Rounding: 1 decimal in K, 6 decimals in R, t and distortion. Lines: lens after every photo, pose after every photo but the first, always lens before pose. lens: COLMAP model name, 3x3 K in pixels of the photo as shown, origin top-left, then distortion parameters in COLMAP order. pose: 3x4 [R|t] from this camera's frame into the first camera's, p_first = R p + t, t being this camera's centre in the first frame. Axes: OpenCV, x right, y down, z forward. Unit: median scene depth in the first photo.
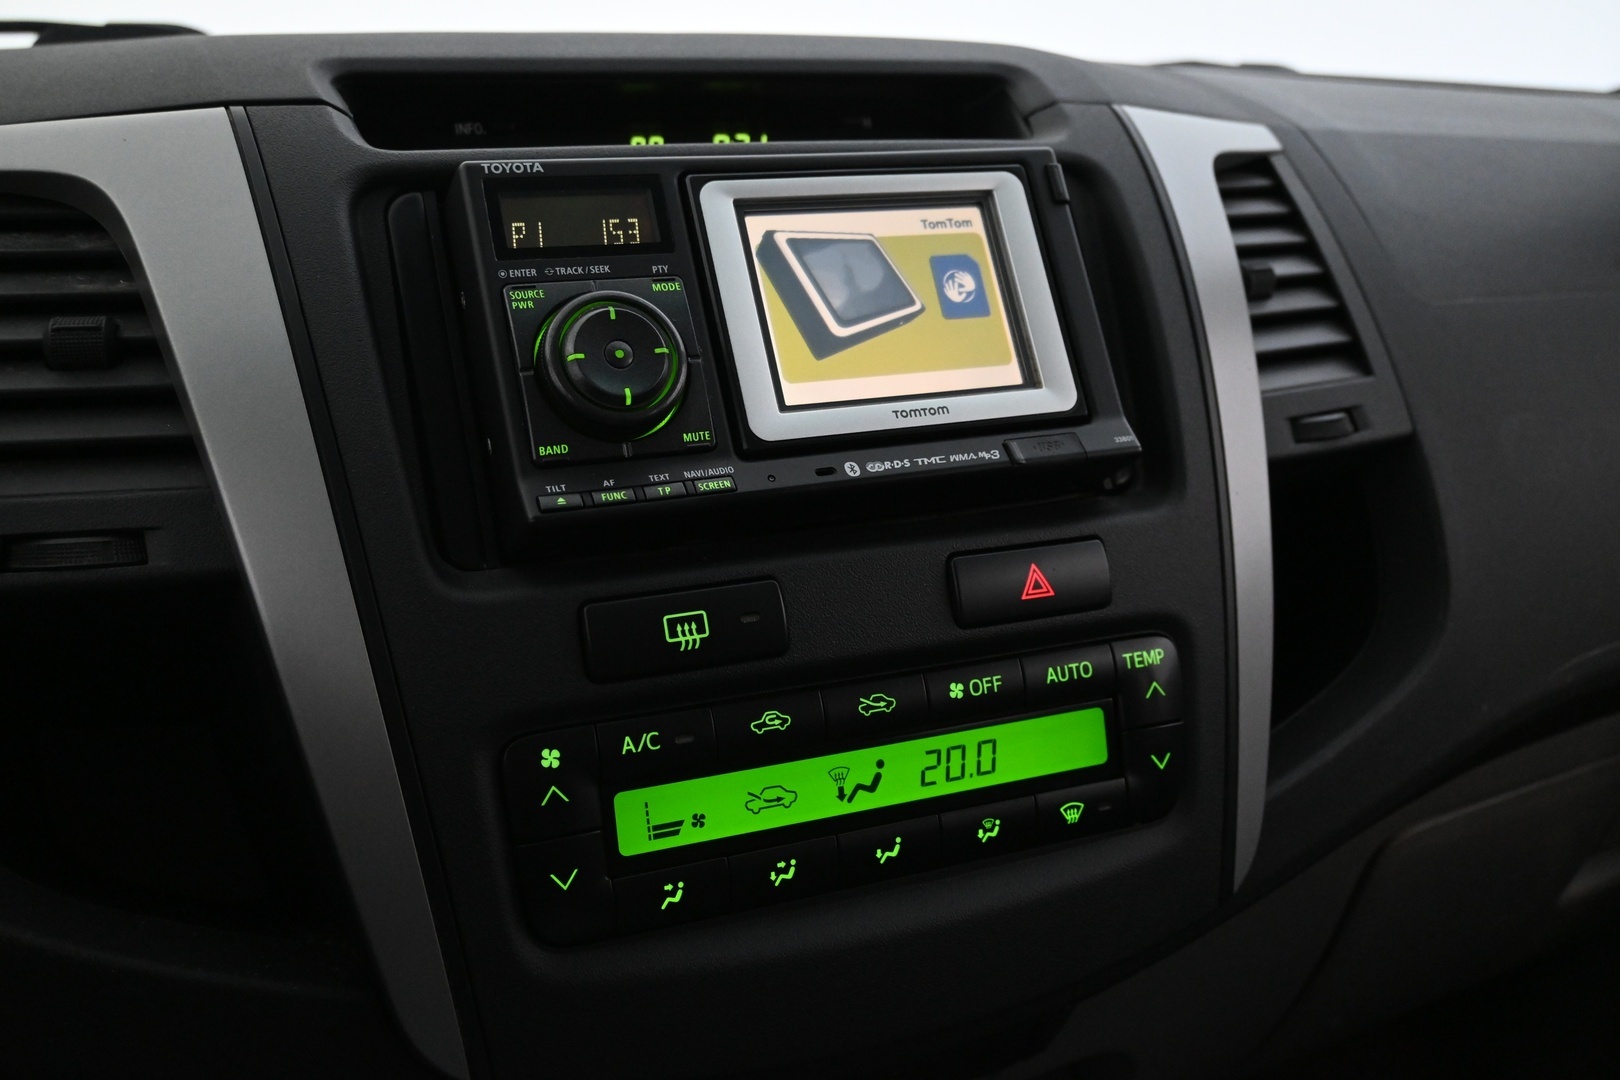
lens RADIAL K [[1534.1, 0, 809.3], [0, 1534.1, 535.8], [0, 0, 1]] dist [-0.005479, 0.000000]
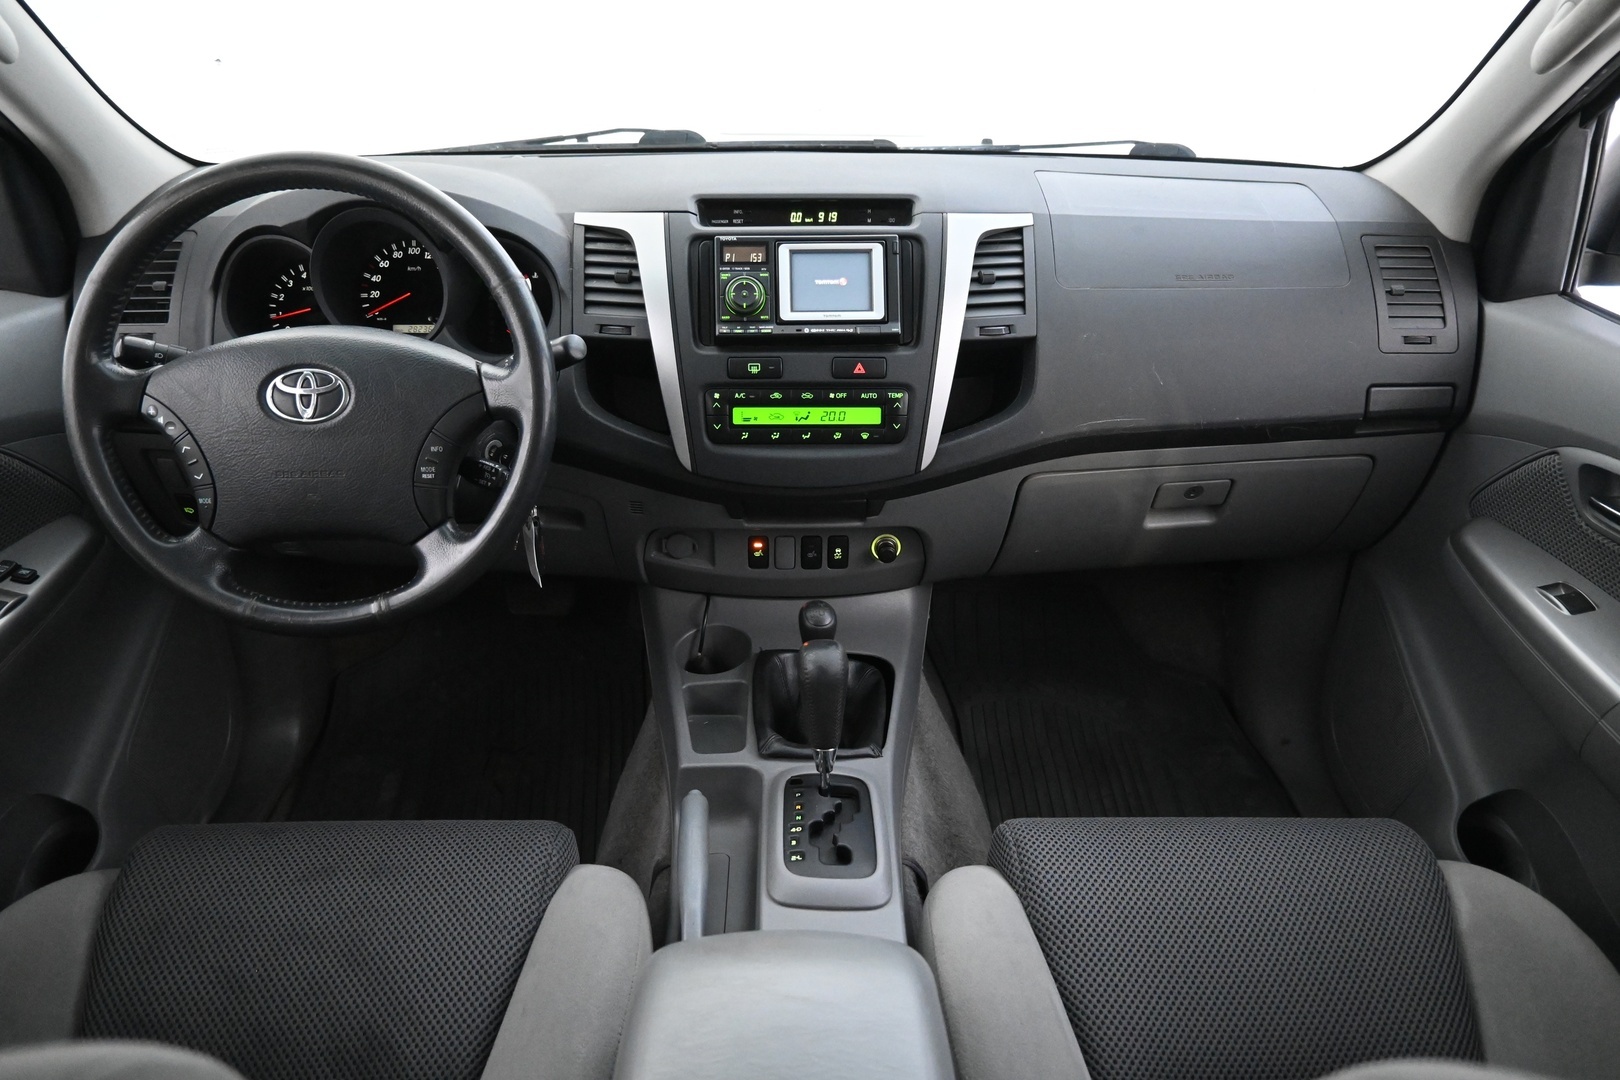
lens RADIAL K [[1136.8, 0, 813.8], [0, 1136.8, 539.8], [0, 0, 1]] dist [0.021966, -0.003928]
pose [[0.927559, 0.177094, -0.329048, 1.015188], [-0.109223, 0.970600, 0.214488, -0.141308], [0.357359, -0.163011, 0.919632, -1.556536]]
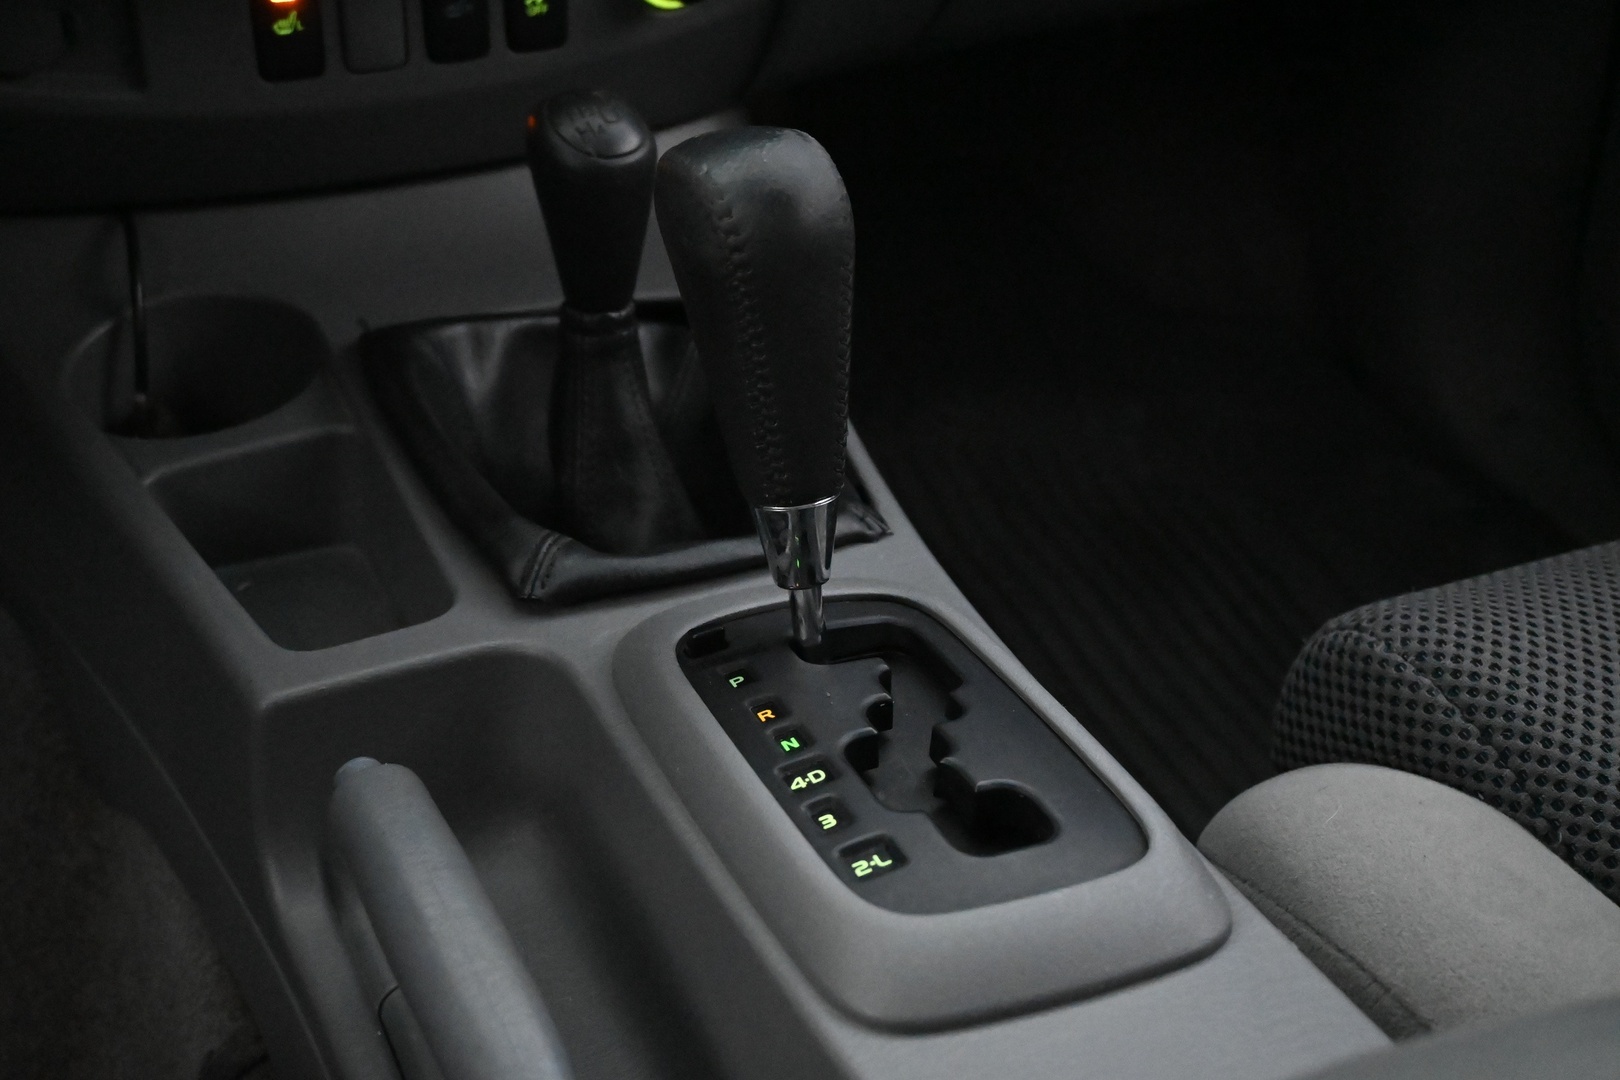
lens RADIAL K [[2153.1, 0, 805.1], [0, 2153.1, 543.4], [0, 0, 1]] dist [0.026690, 0.000000]
pose [[0.999637, 0.002118, 0.026856, 0.233735], [-0.009183, 0.963994, 0.265766, 0.521859], [-0.025326, -0.265917, 0.963663, -0.619730]]
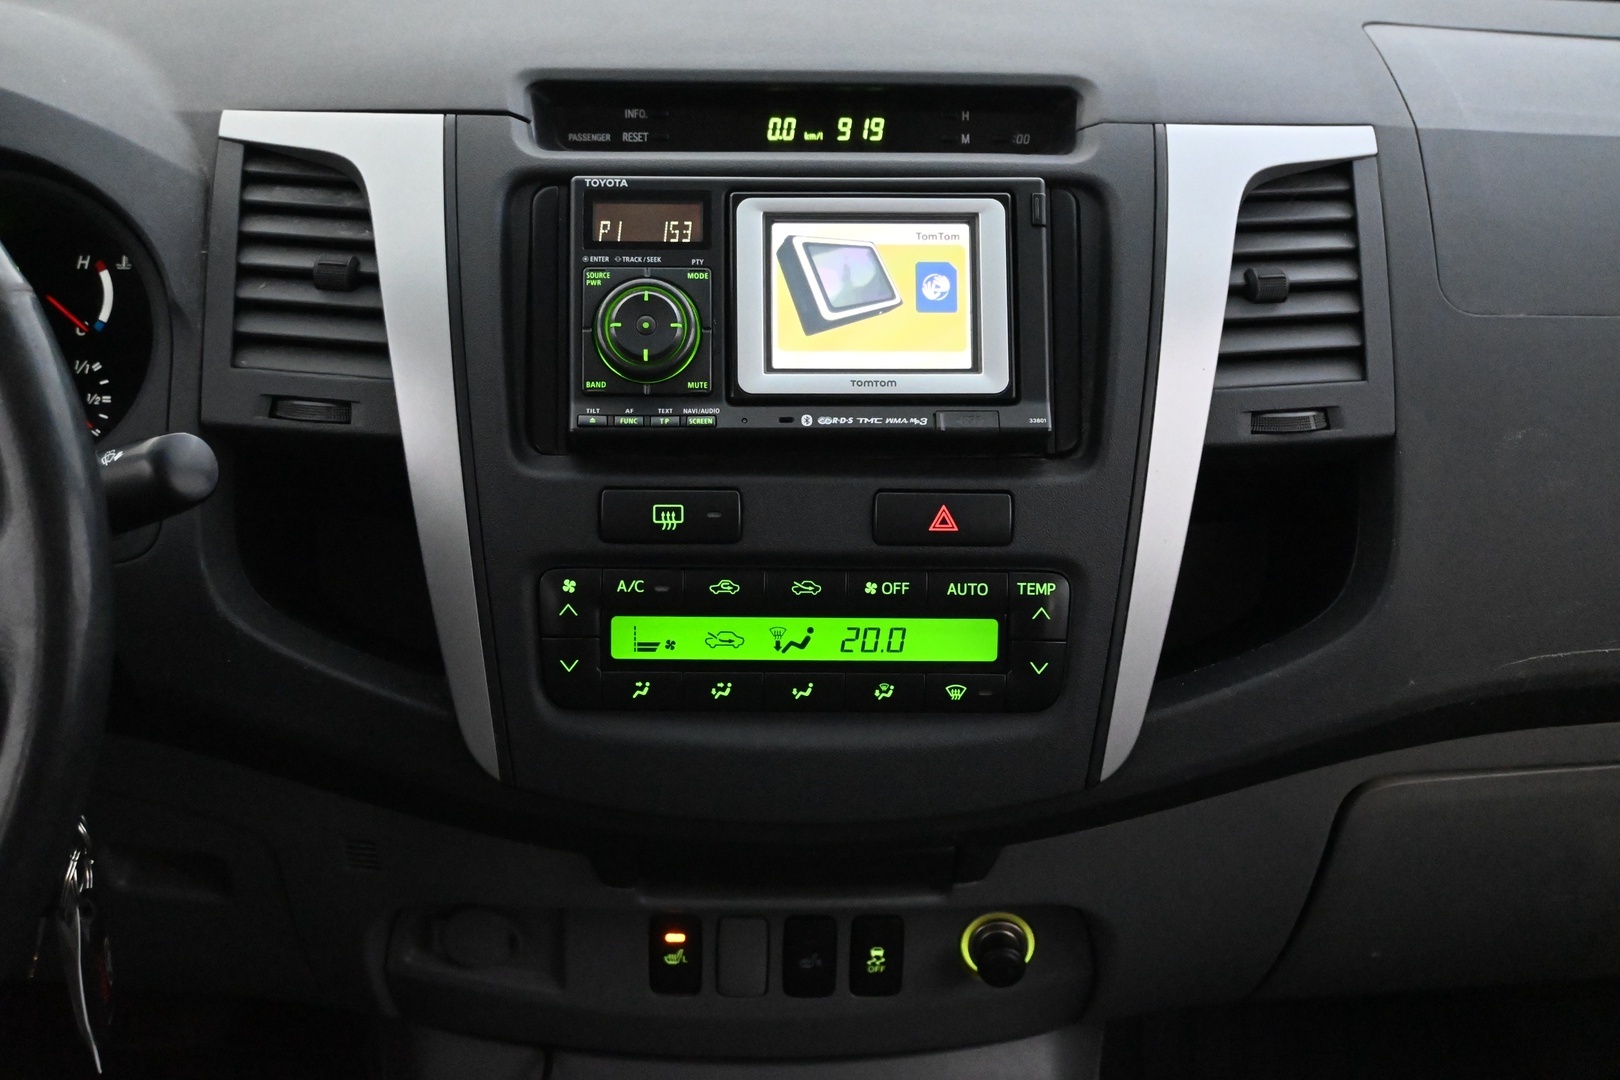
lens RADIAL K [[2153.1, 0, 816.1], [0, 2153.1, 532.3], [0, 0, 1]] dist [0.026690, 0.000000]
pose [[0.928372, 0.158840, -0.336000, 0.705595], [-0.120905, 0.983969, 0.131097, -0.199580], [0.351437, -0.081082, 0.932694, -0.831505]]
